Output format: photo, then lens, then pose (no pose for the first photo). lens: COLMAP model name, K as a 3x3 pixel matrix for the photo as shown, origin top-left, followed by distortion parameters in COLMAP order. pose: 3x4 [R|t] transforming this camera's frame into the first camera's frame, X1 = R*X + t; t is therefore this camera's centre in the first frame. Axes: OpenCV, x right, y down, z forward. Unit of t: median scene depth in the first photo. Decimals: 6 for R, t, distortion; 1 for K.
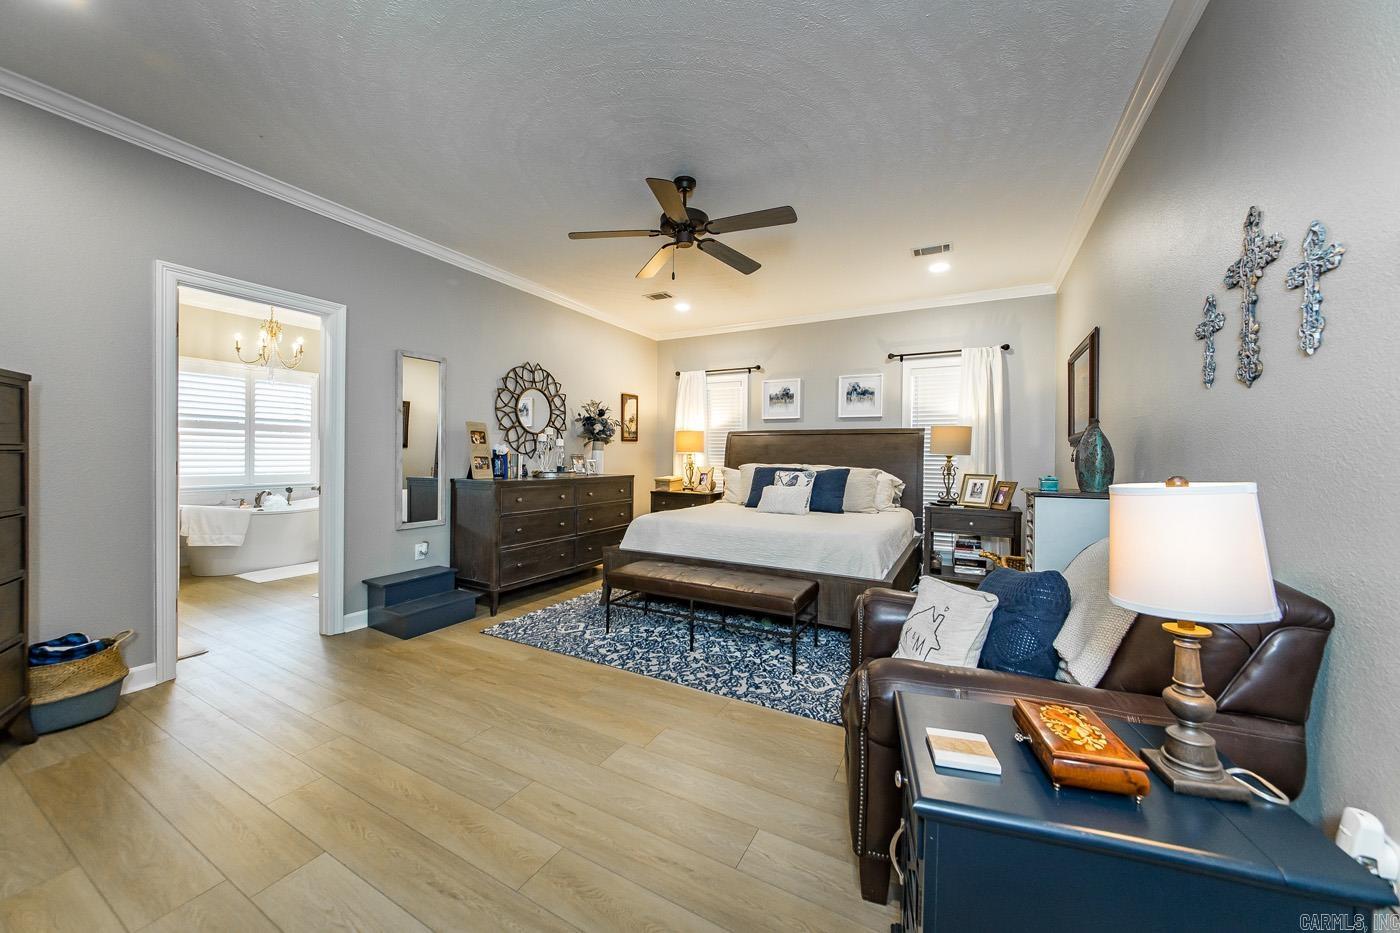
lens RADIAL K [[507.2, 0, 709.2], [0, 507.2, 465.3], [0, 0, 1]] dist [-0.005846, 0.000083]
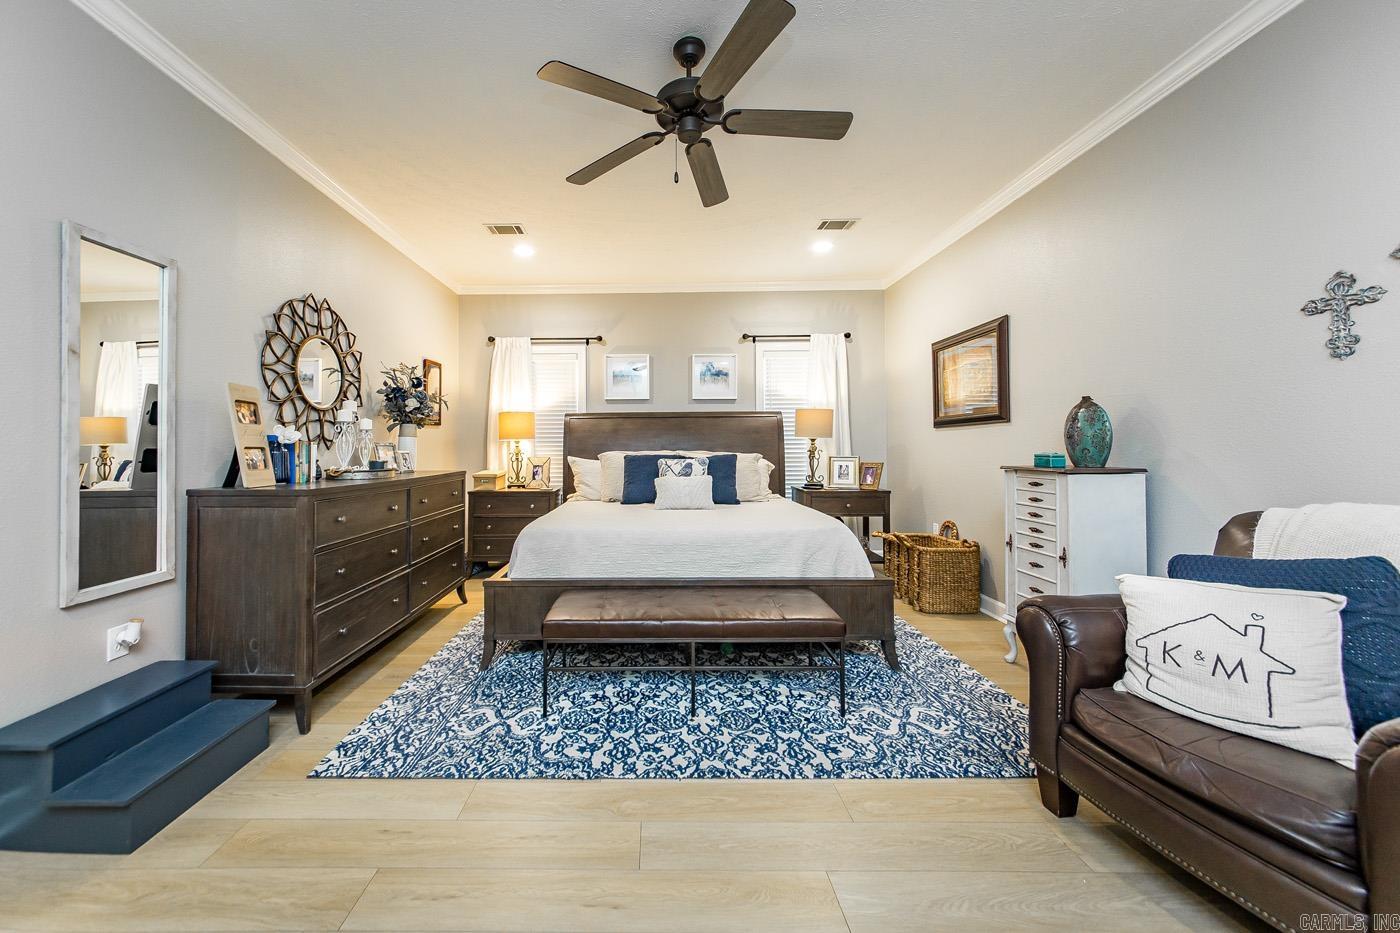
lens RADIAL K [[507.2, 0, 659.3], [0, 507.2, 443.9], [0, 0, 1]] dist [-0.005846, 0.000083]
pose [[0.889260, -0.015025, 0.457155, -0.280049], [0.025434, 0.999538, -0.016622, -0.000026], [-0.456694, 0.026409, 0.889232, 0.275970]]
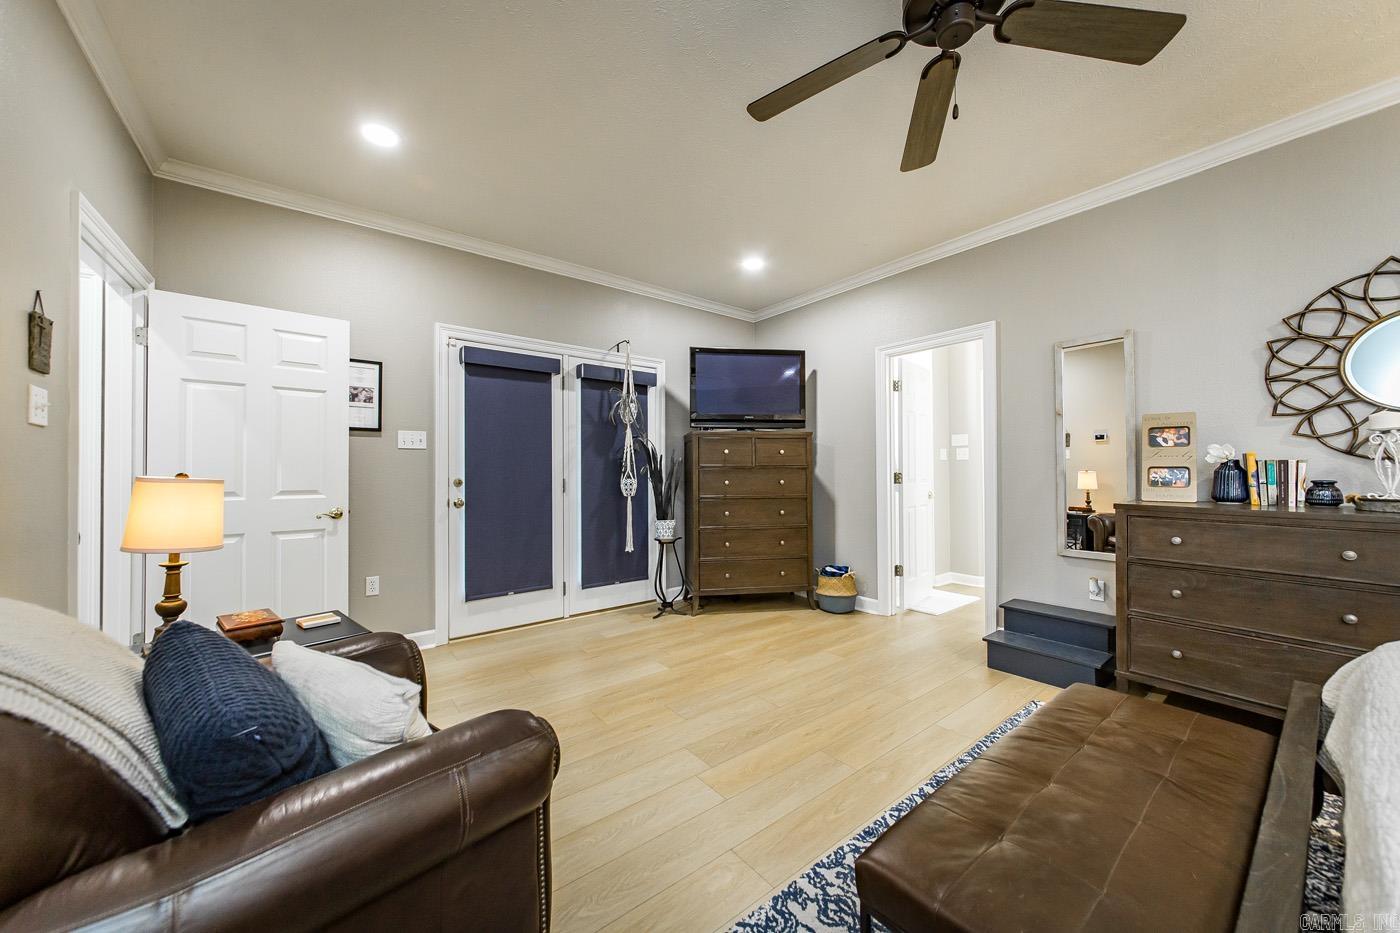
lens RADIAL K [[507.2, 0, 687.1], [0, 507.2, 472.2], [0, 0, 1]] dist [-0.005846, 0.000083]
pose [[-0.442978, -0.007732, -0.896499, 0.346933], [-0.013535, 0.999907, -0.001936, -0.000498], [0.896430, 0.011276, -0.443041, 0.670959]]
